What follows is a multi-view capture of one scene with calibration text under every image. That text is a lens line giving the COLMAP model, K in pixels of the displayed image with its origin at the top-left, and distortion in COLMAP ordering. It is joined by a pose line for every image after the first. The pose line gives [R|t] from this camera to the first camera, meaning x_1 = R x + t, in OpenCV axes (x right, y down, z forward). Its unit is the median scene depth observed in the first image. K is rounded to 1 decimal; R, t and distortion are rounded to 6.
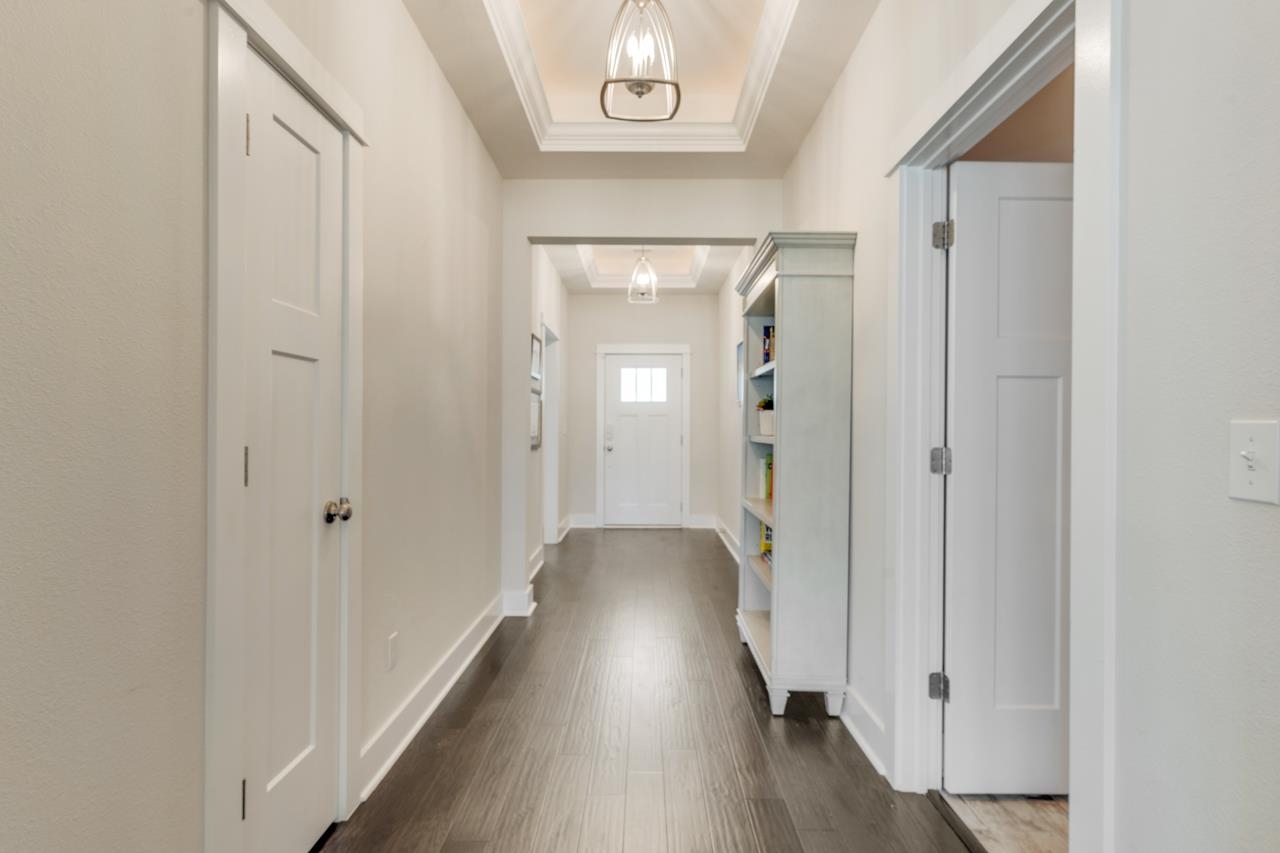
lens RADIAL K [[614.1, 0, 642.9], [0, 614.1, 421.7], [0, 0, 1]] dist [0.003528, -0.002720]
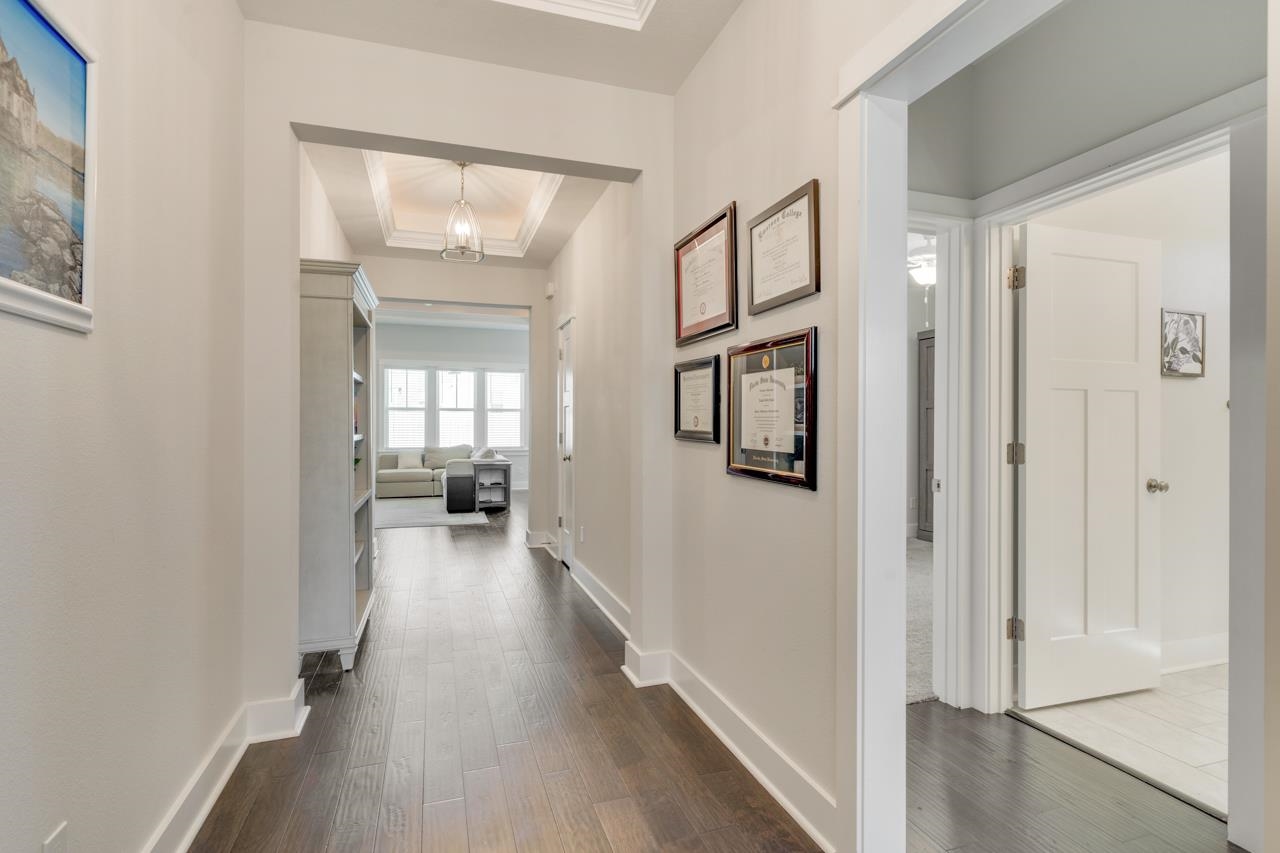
lens RADIAL K [[614.1, 0, 645.3], [0, 614.1, 424.3], [0, 0, 1]] dist [0.003528, -0.002720]
pose [[0.946742, -0.004592, 0.321960, -0.049750], [0.001328, 0.999945, 0.010357, -0.001107], [-0.321990, -0.009377, 0.946697, 0.294327]]
